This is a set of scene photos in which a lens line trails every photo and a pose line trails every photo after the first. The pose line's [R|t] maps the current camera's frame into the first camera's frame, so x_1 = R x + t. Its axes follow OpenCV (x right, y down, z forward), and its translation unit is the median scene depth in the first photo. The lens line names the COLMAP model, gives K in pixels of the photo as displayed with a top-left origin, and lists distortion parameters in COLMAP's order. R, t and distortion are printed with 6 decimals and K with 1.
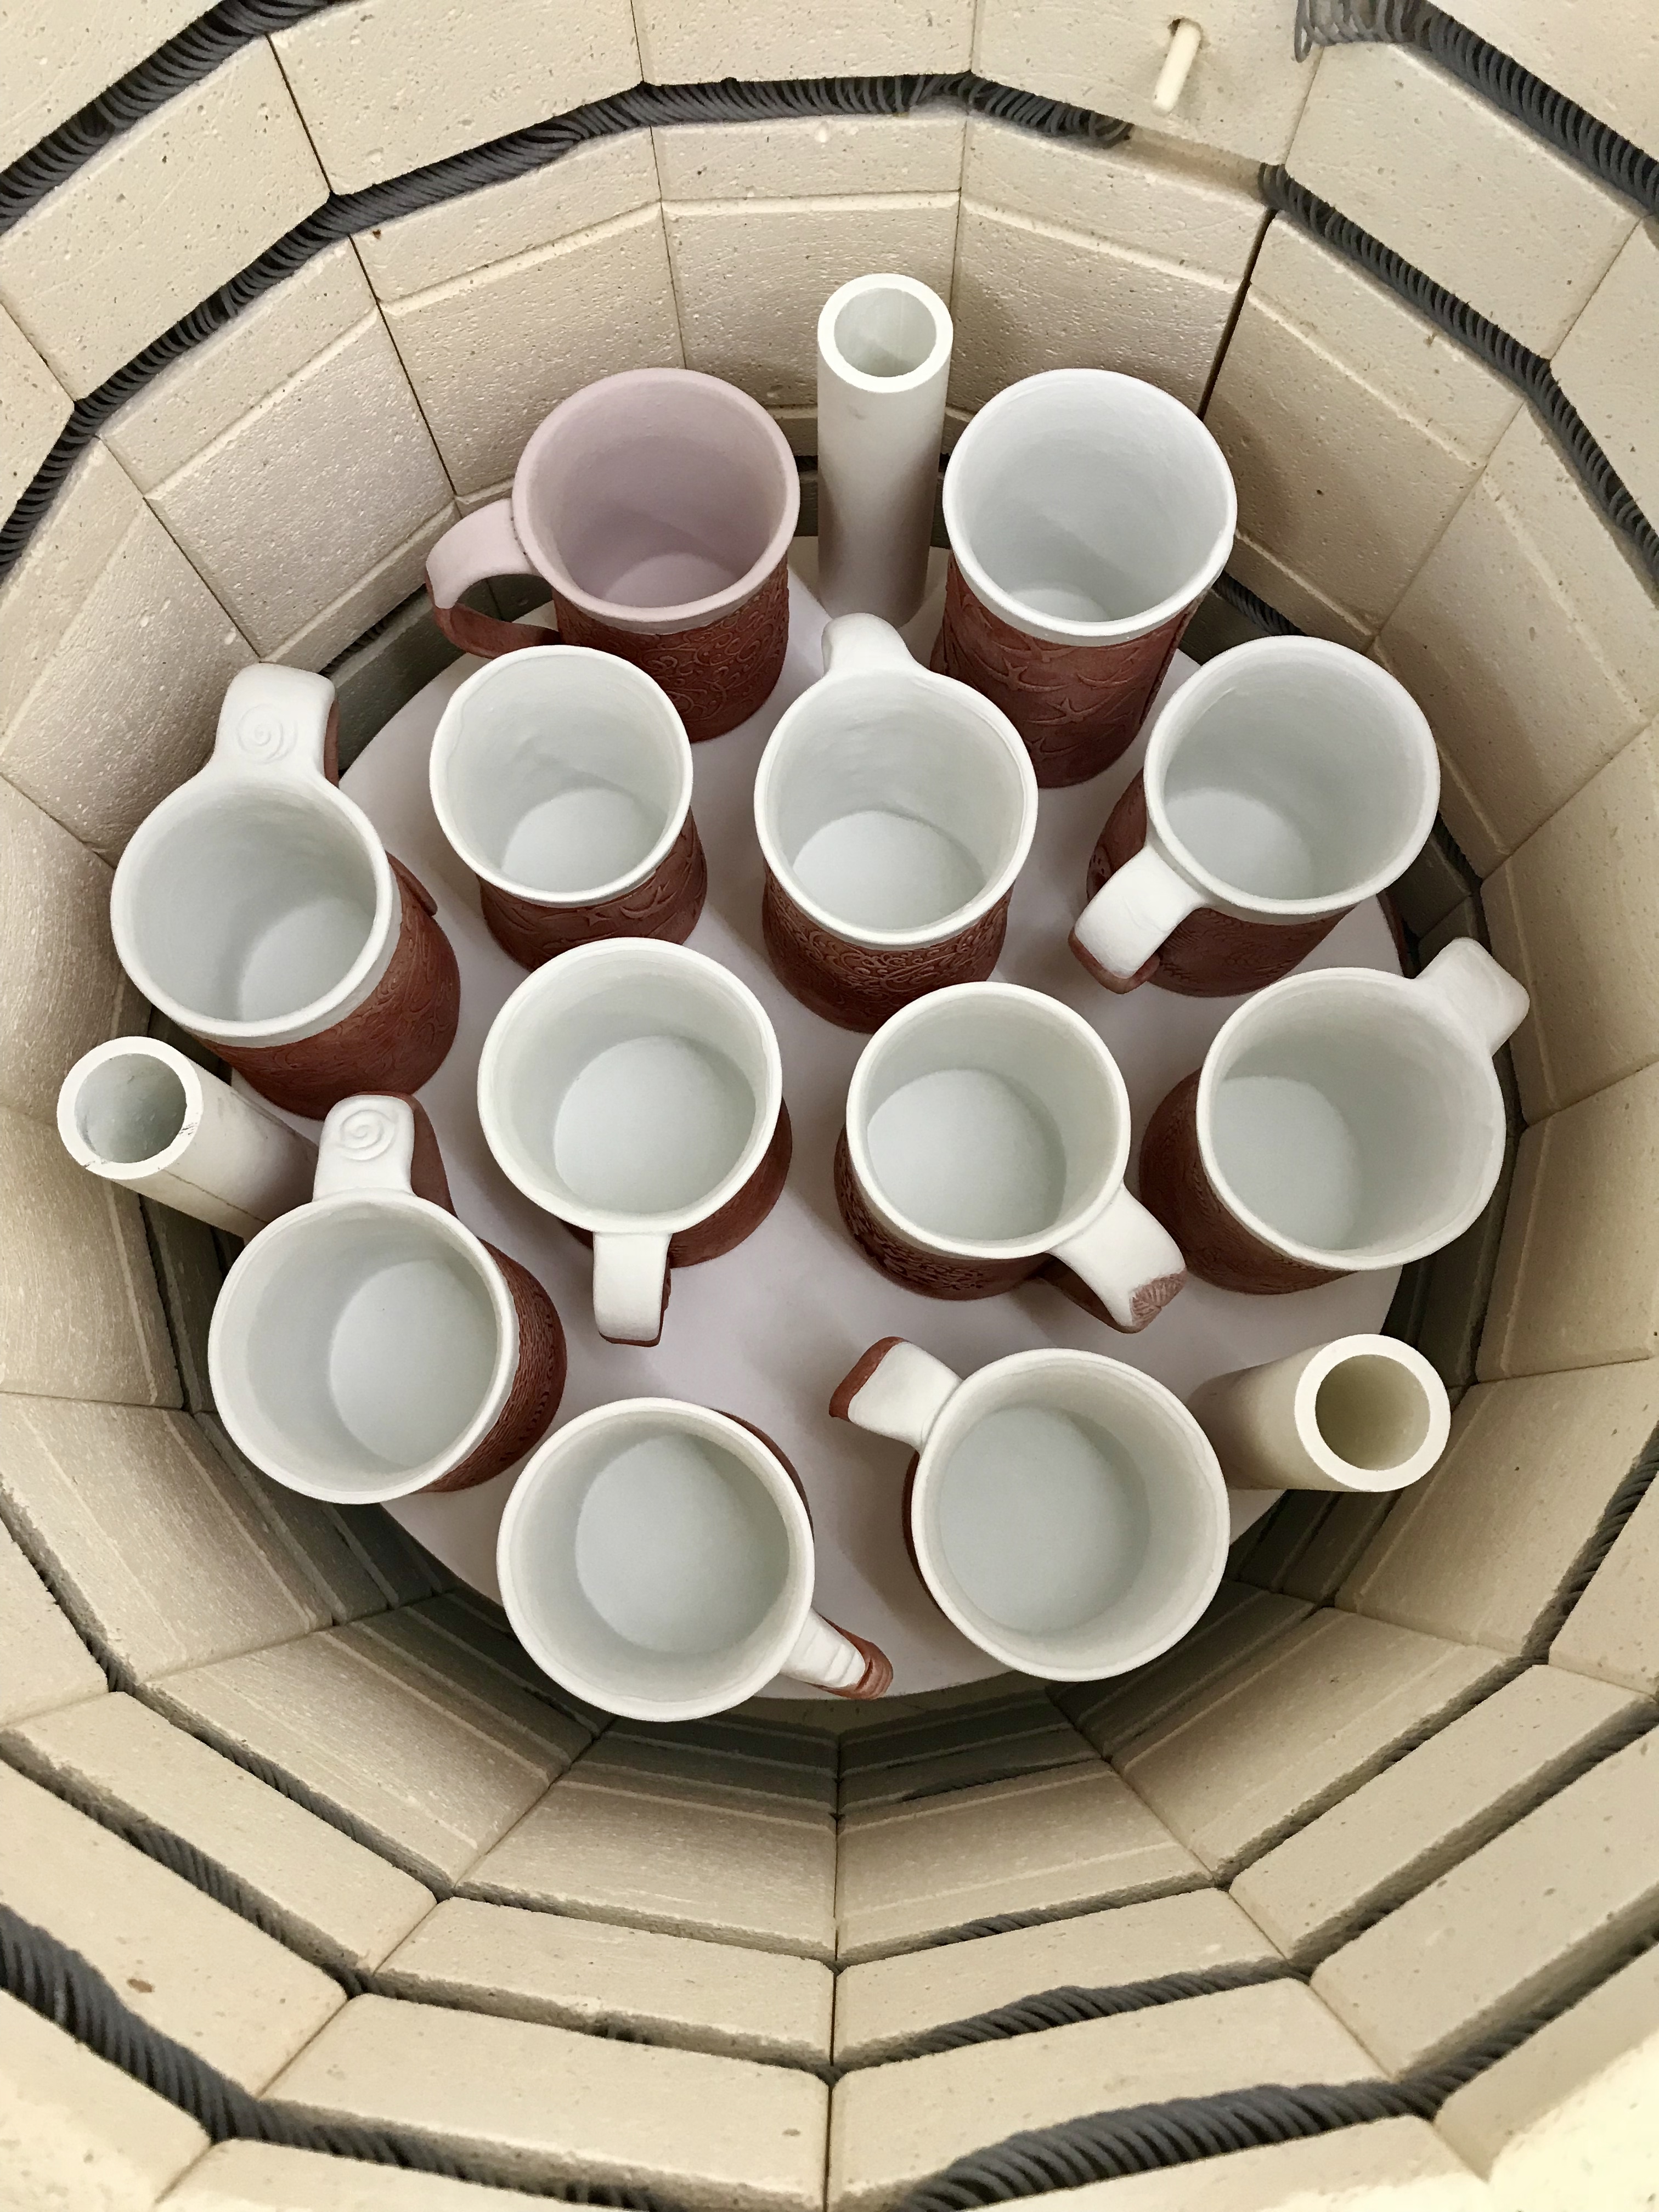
lens RADIAL K [[1868.6, 0, 829.5], [0, 1868.6, 1106.0], [0, 0, 1]] dist [-0.136746, 0.285616]
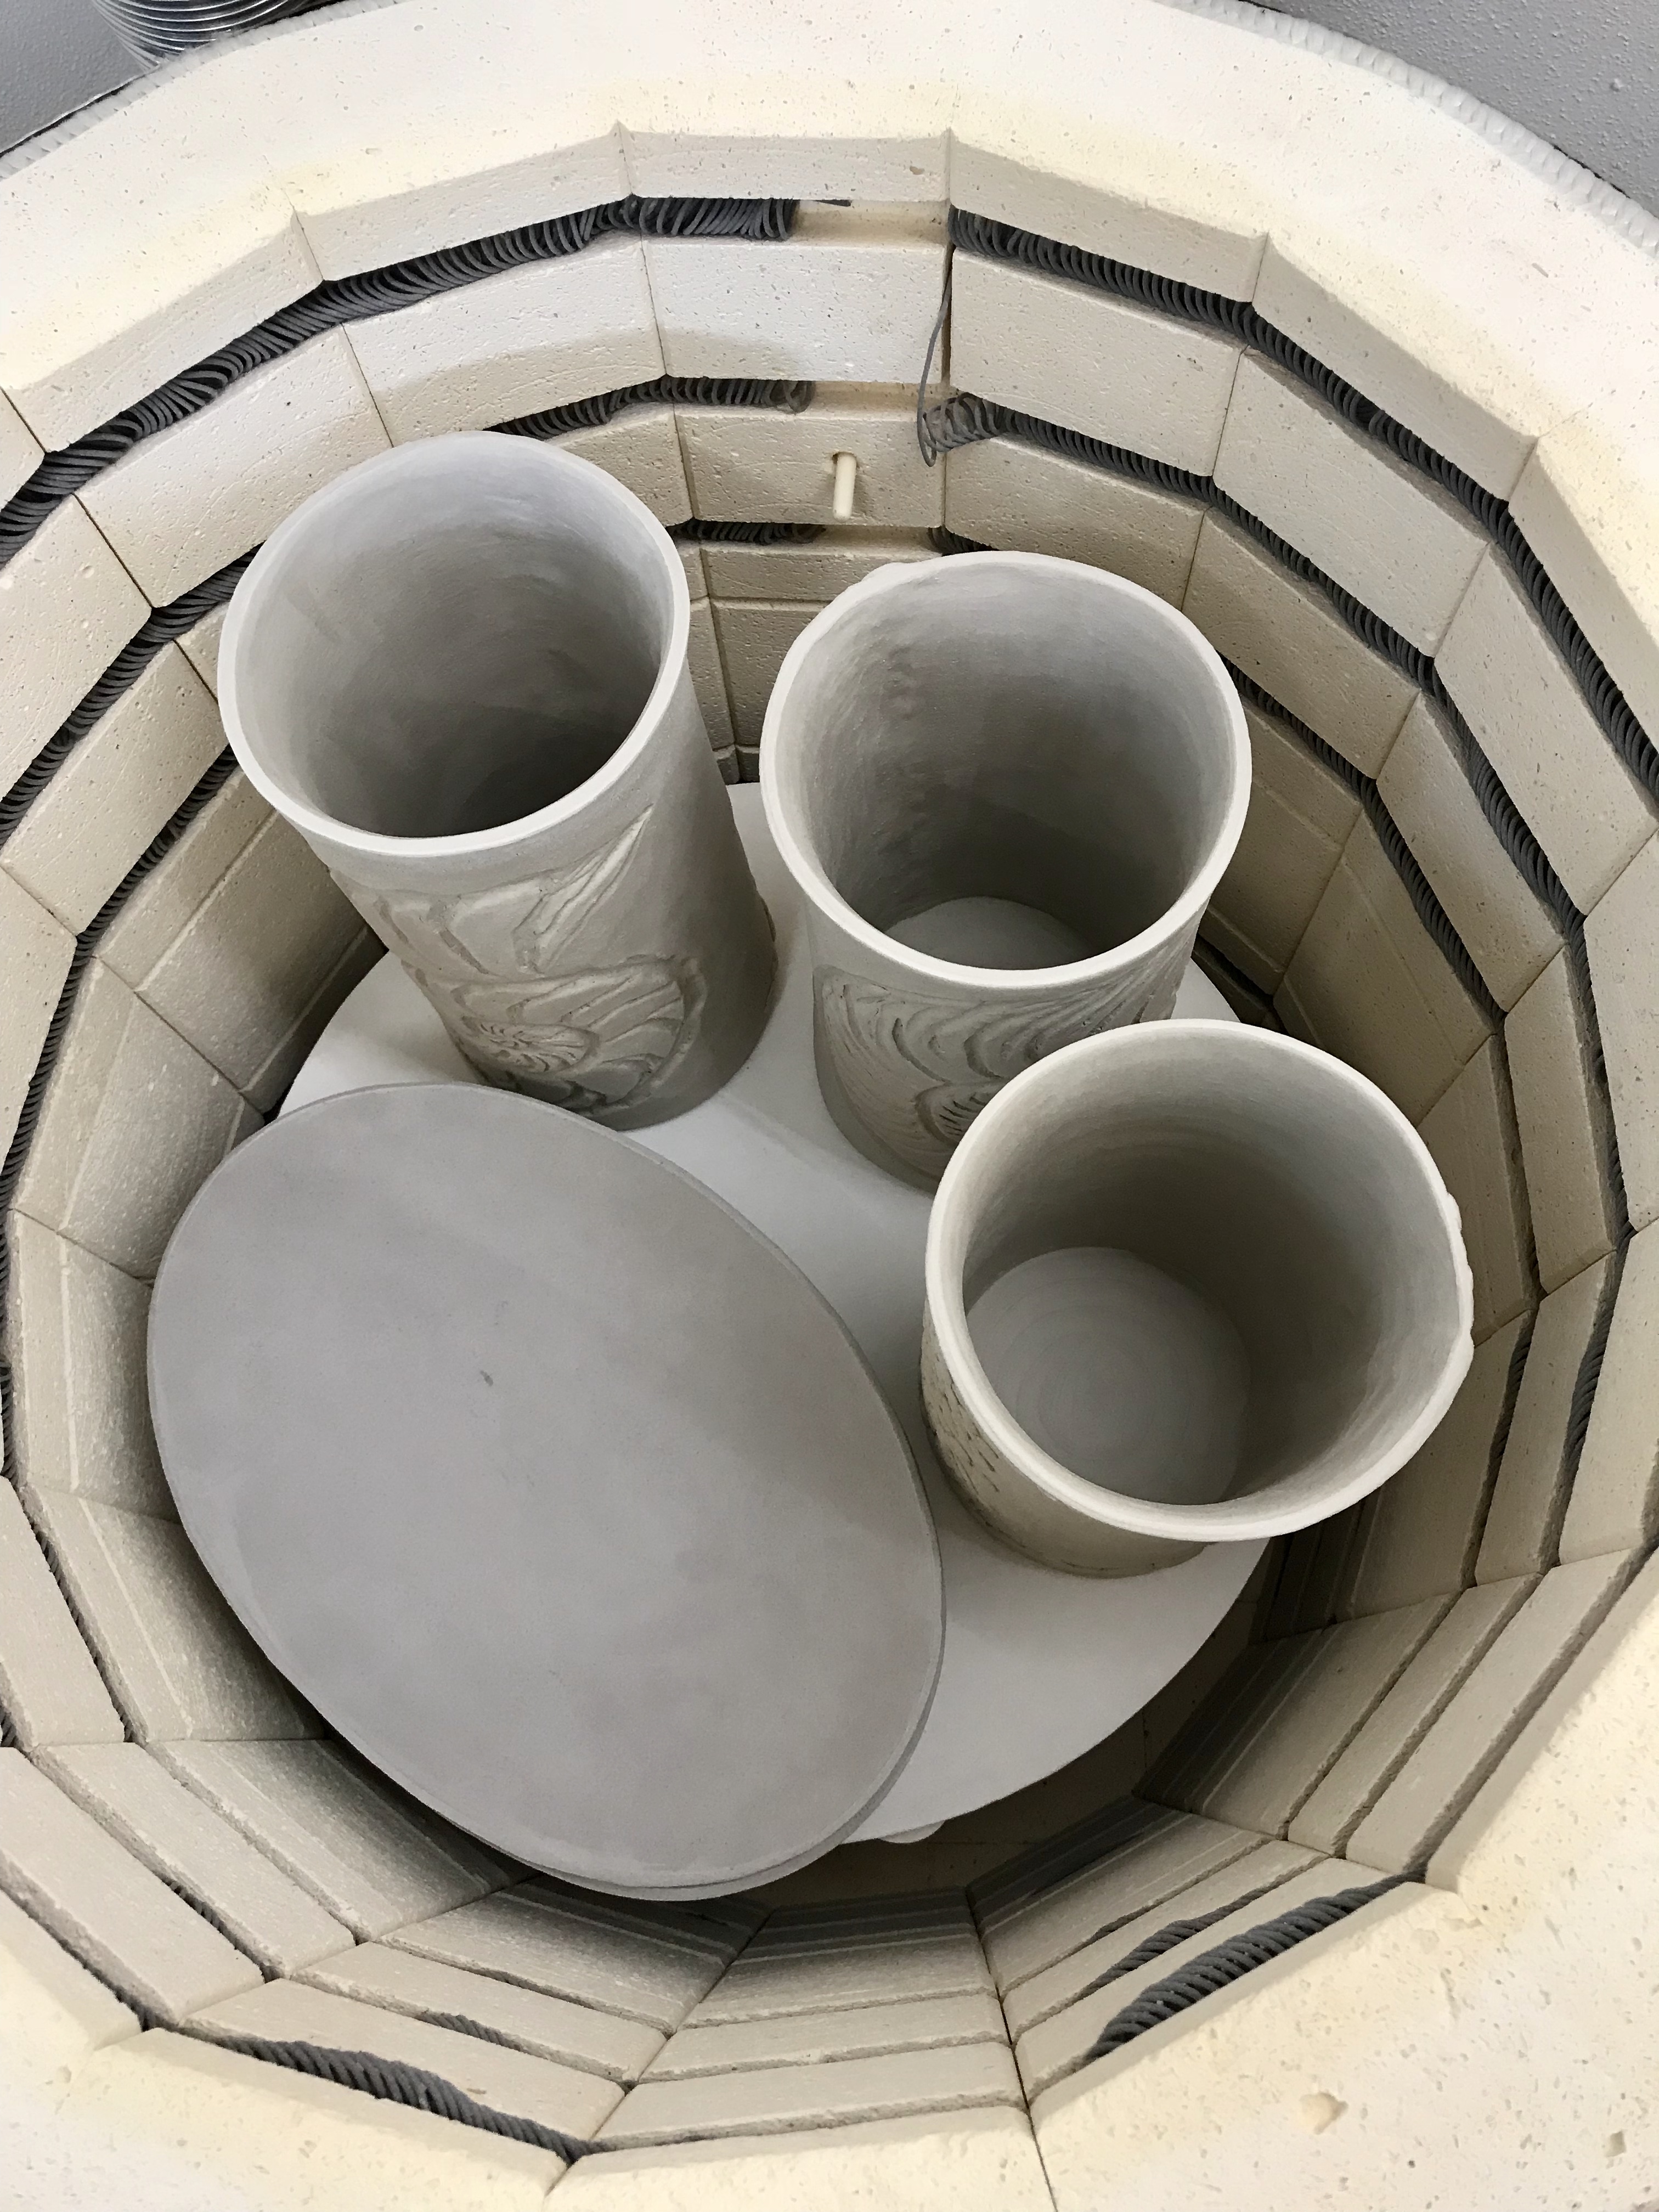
lens RADIAL K [[1868.6, 0, 829.5], [0, 1868.6, 1106.0], [0, 0, 1]] dist [-0.136746, 0.285616]
pose [[0.962484, -0.266212, 0.052500, -0.010281], [0.270892, 0.953847, -0.129587, 0.030194], [-0.015580, 0.138947, 0.990177, -0.229964]]
